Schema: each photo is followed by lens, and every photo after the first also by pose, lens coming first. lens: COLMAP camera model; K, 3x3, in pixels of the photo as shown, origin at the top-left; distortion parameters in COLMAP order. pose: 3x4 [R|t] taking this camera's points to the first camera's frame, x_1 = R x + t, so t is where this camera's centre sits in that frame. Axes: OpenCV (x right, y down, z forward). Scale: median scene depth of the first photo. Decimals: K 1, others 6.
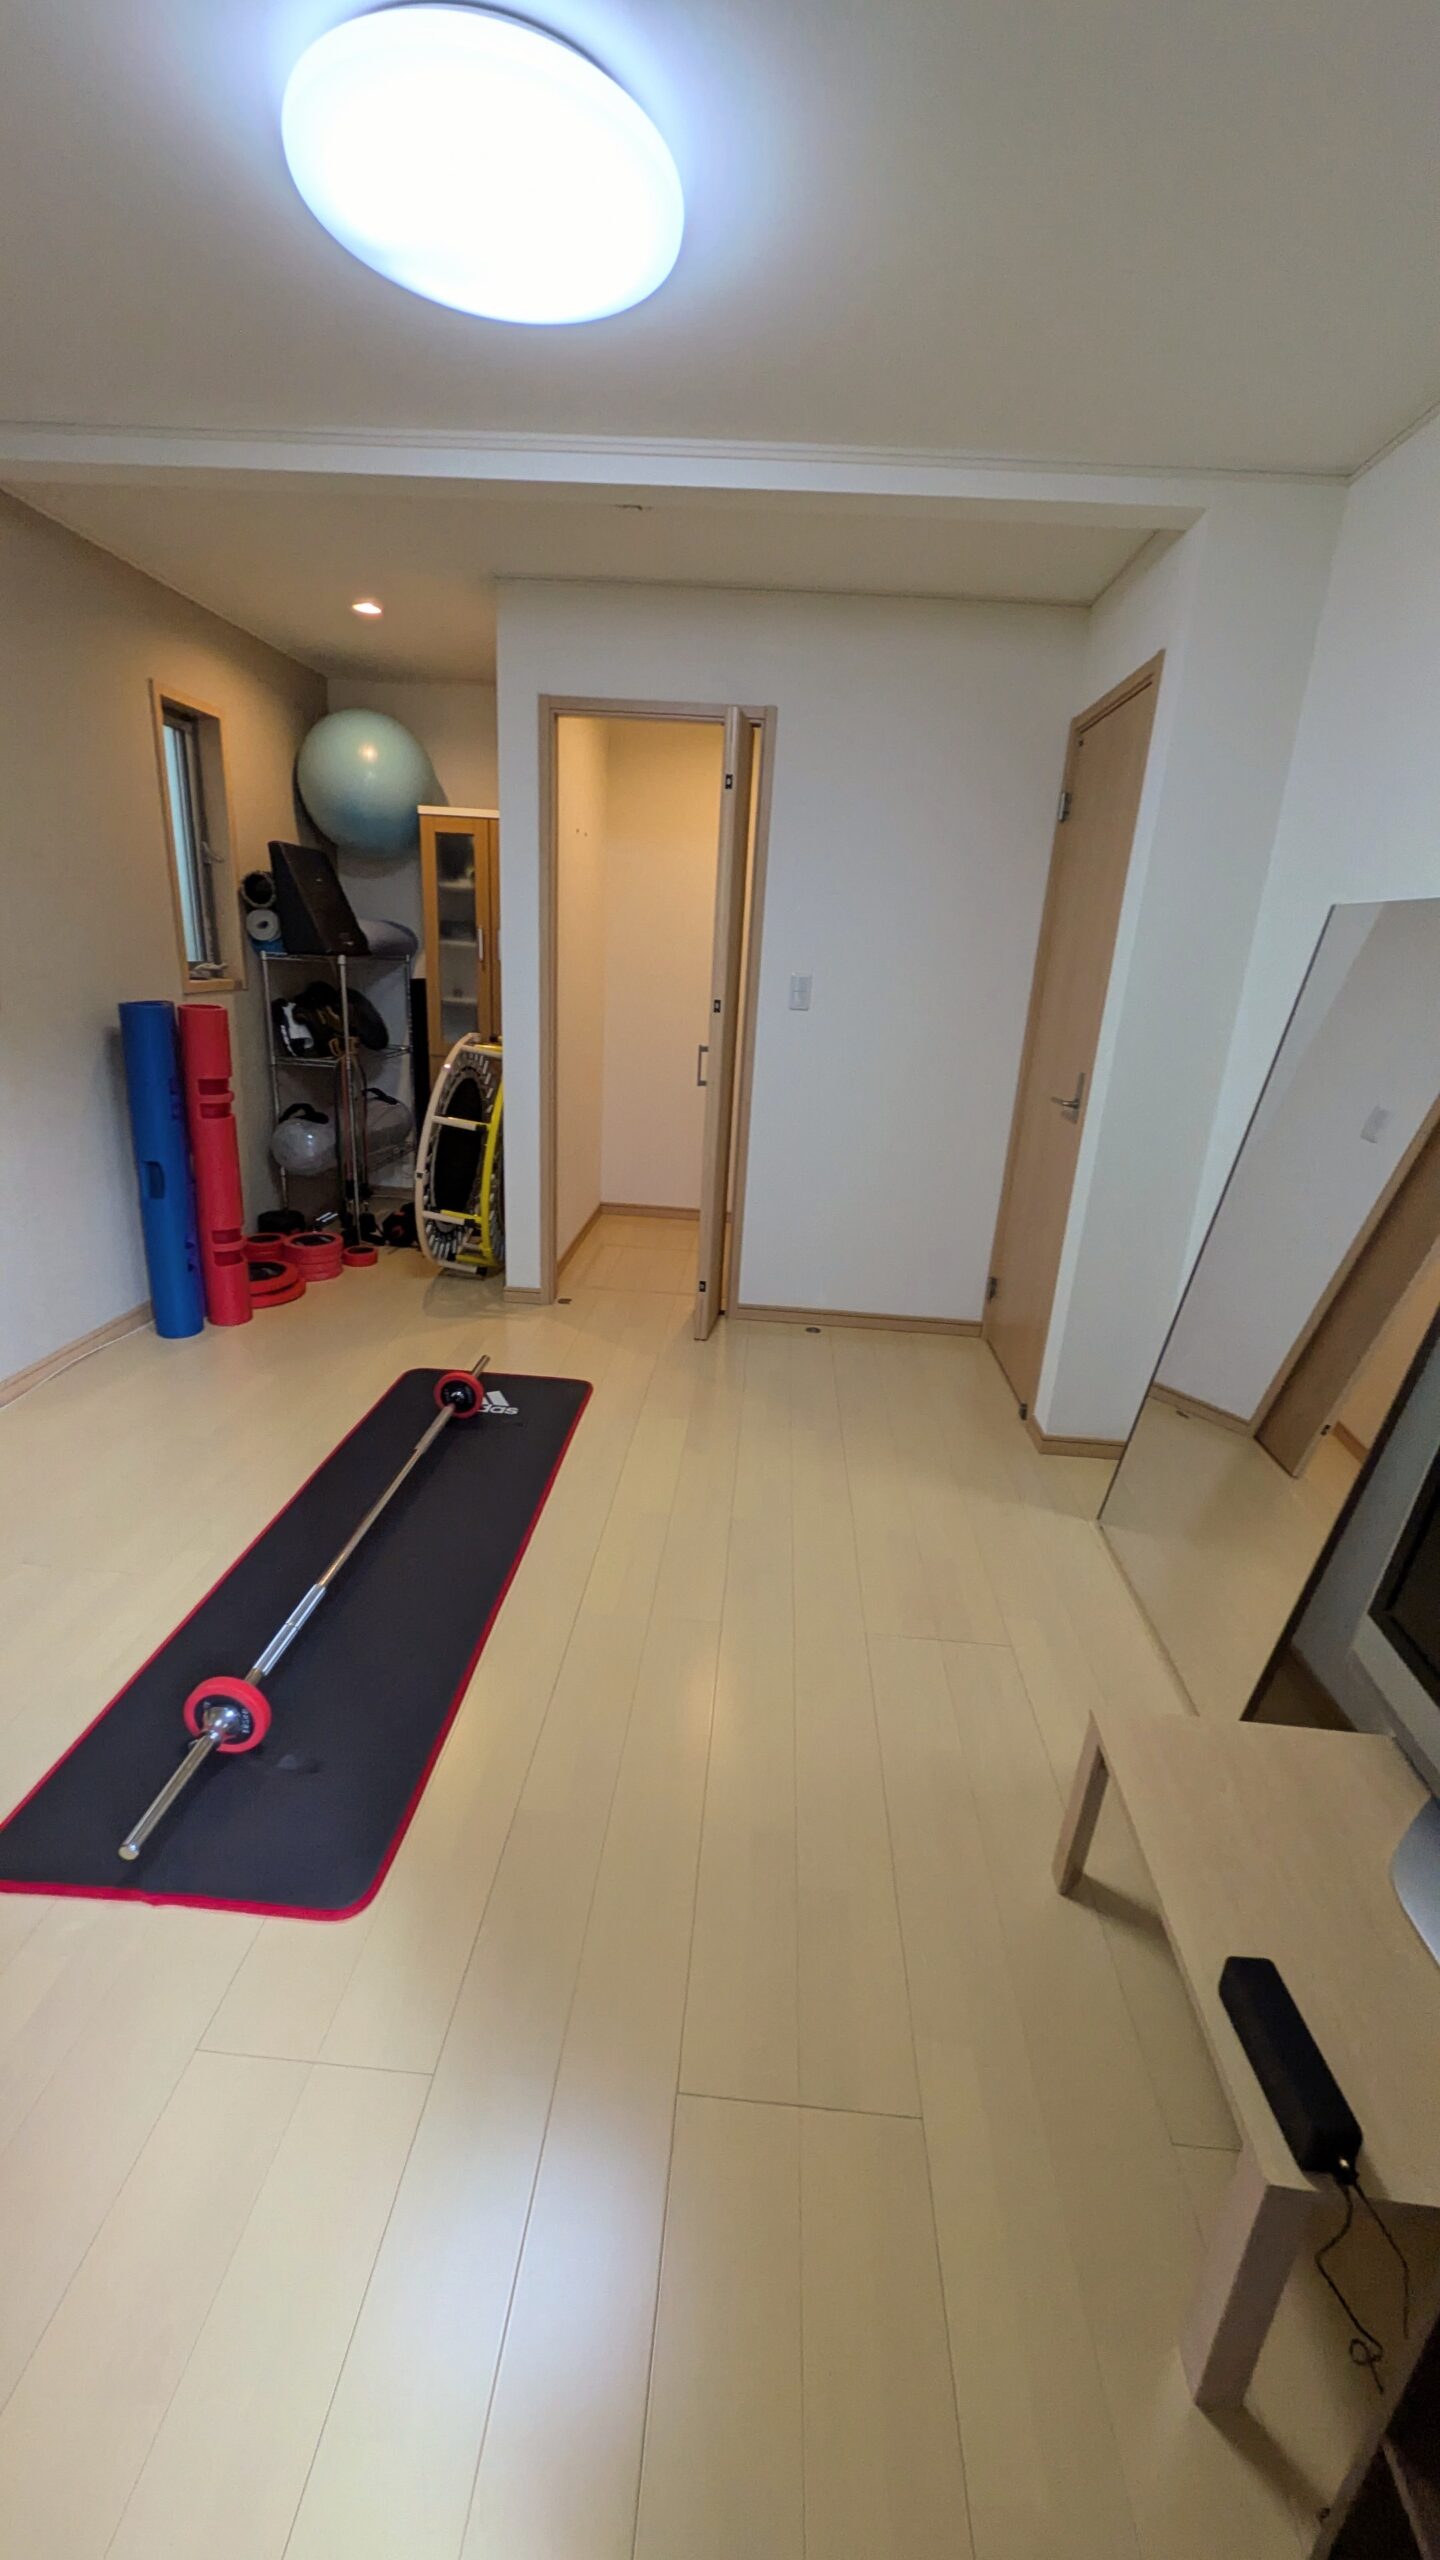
lens RADIAL K [[995.6, 0, 720.0], [0, 995.6, 1280.0], [0, 0, 1]] dist [0.001017, 0.000040]
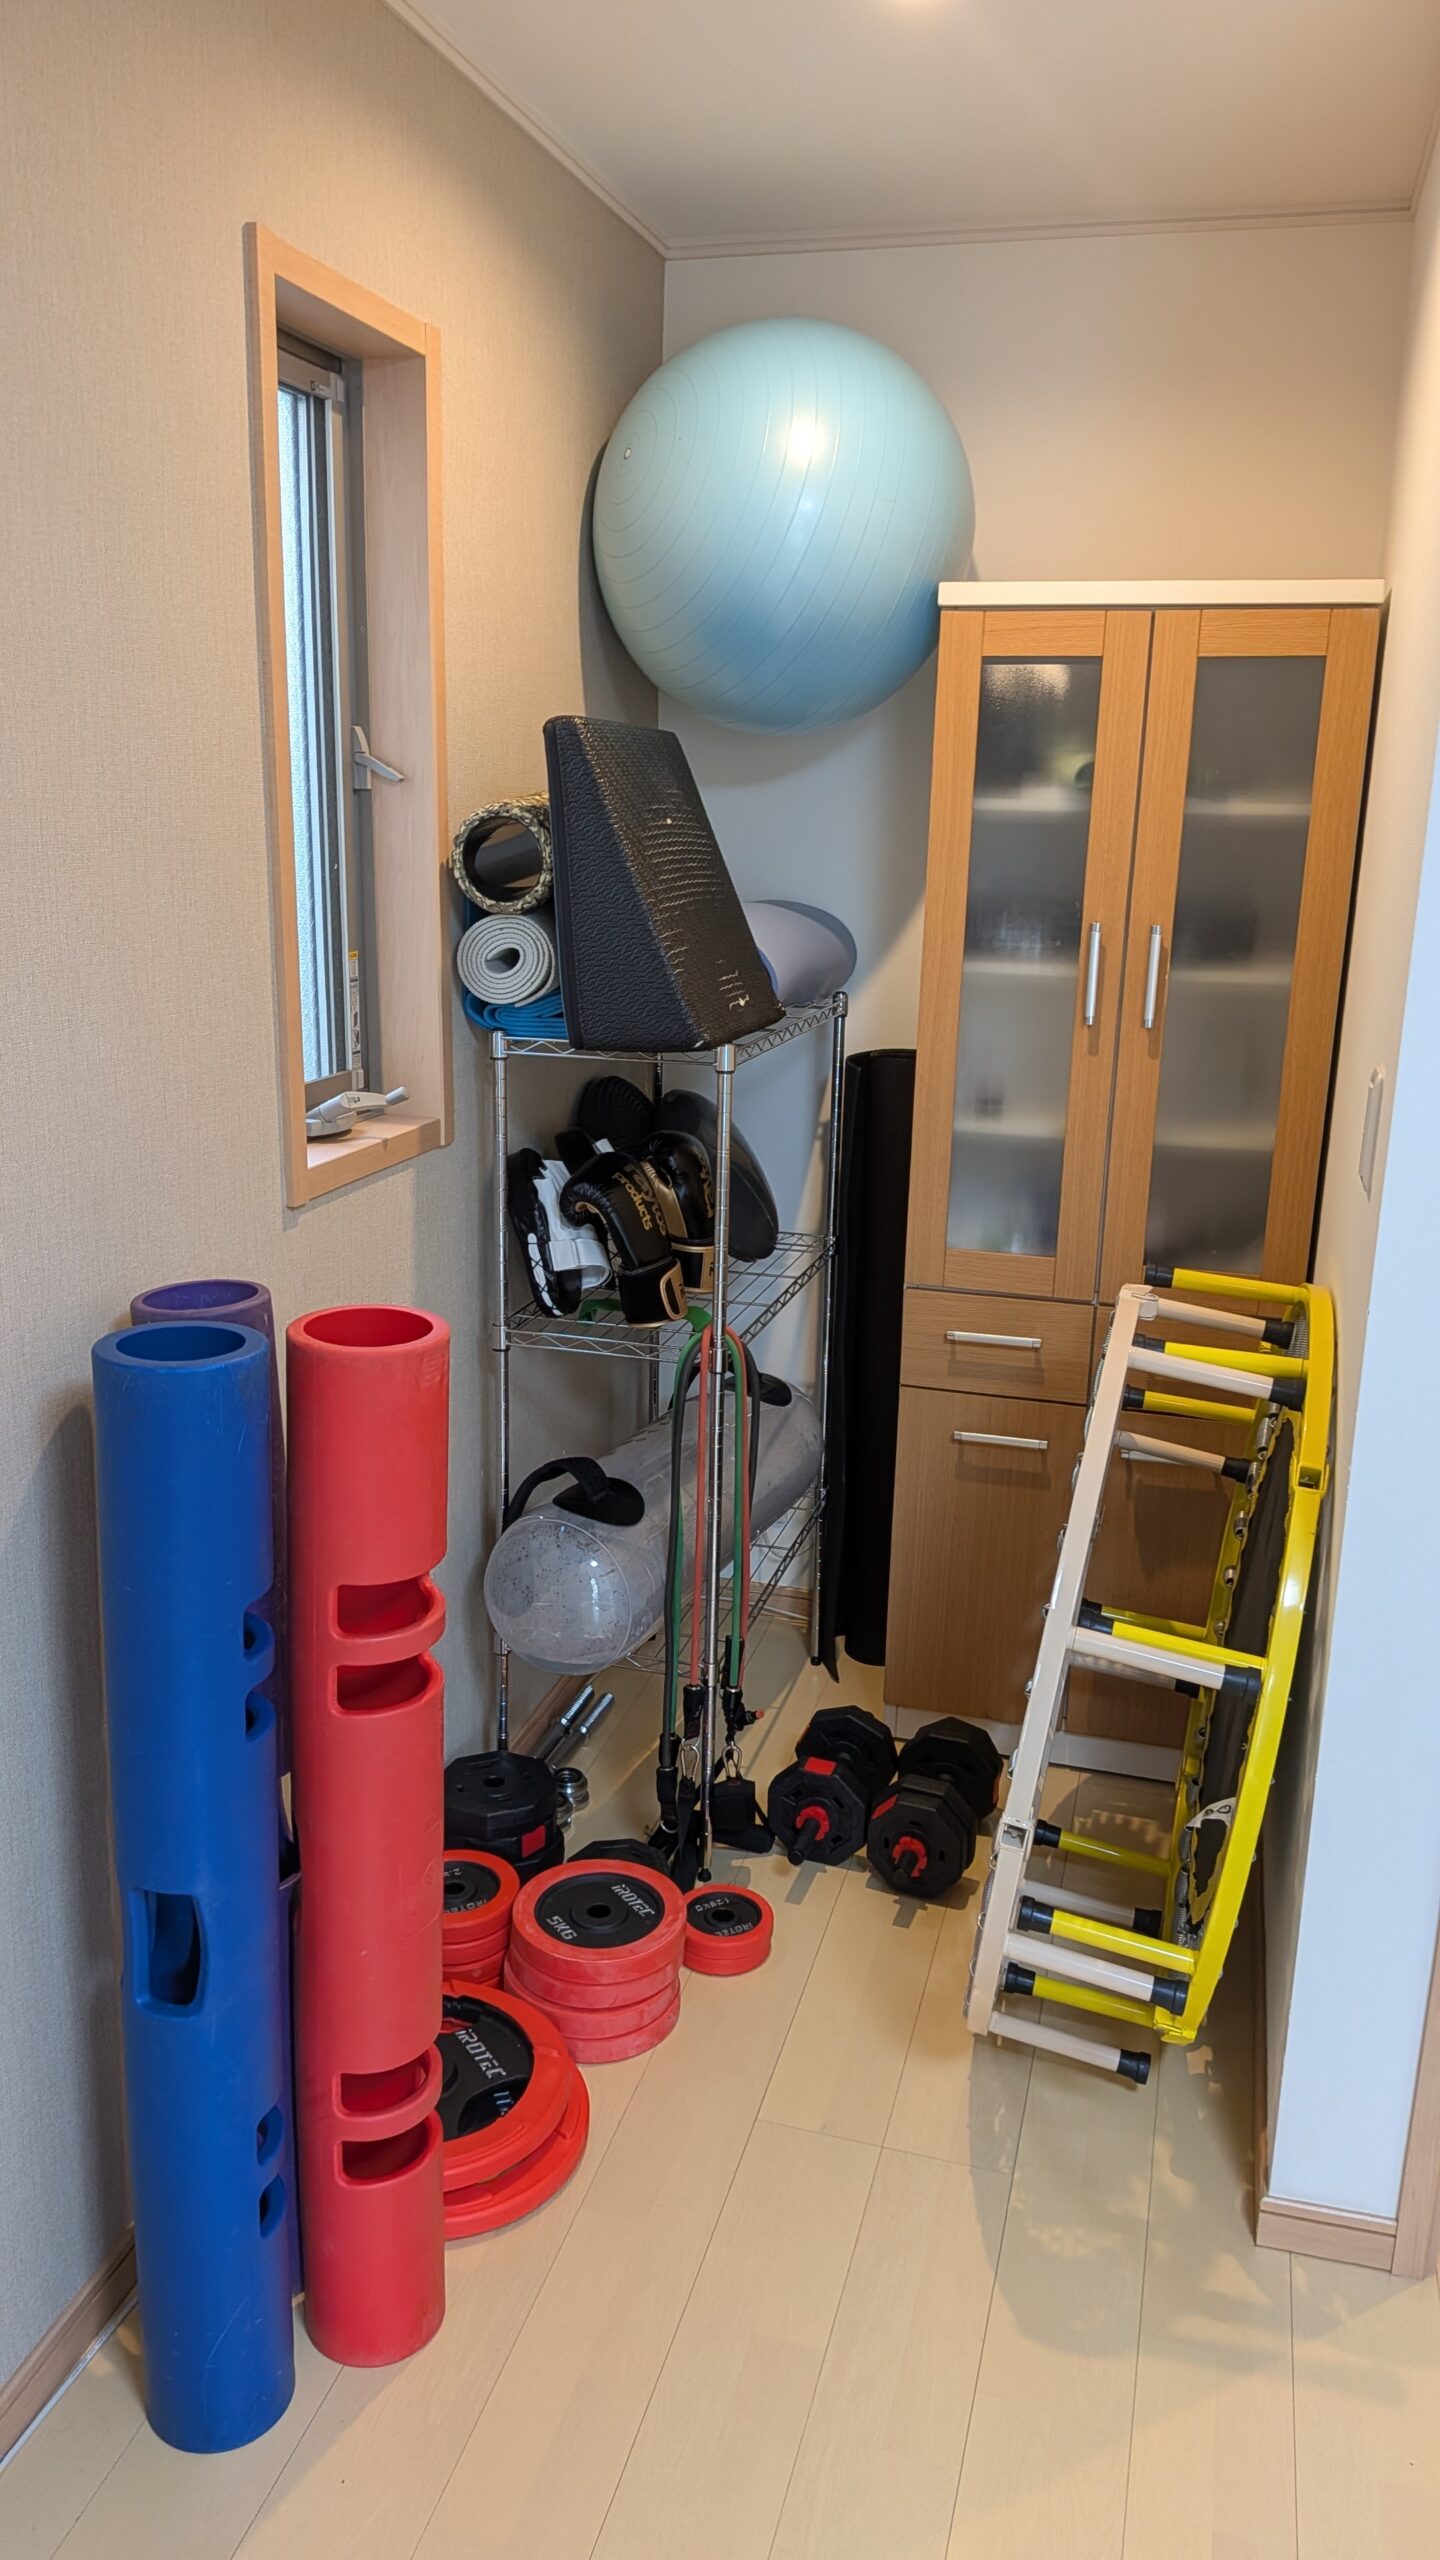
lens RADIAL K [[1825.5, 0, 720.0], [0, 1825.5, 1280.0], [0, 0, 1]] dist [0.057779, -0.051964]
pose [[0.977605, 0.018181, -0.209659, -0.259241], [-0.033978, 0.996826, -0.071991, -0.208865], [0.207685, 0.077502, 0.975121, 0.427534]]
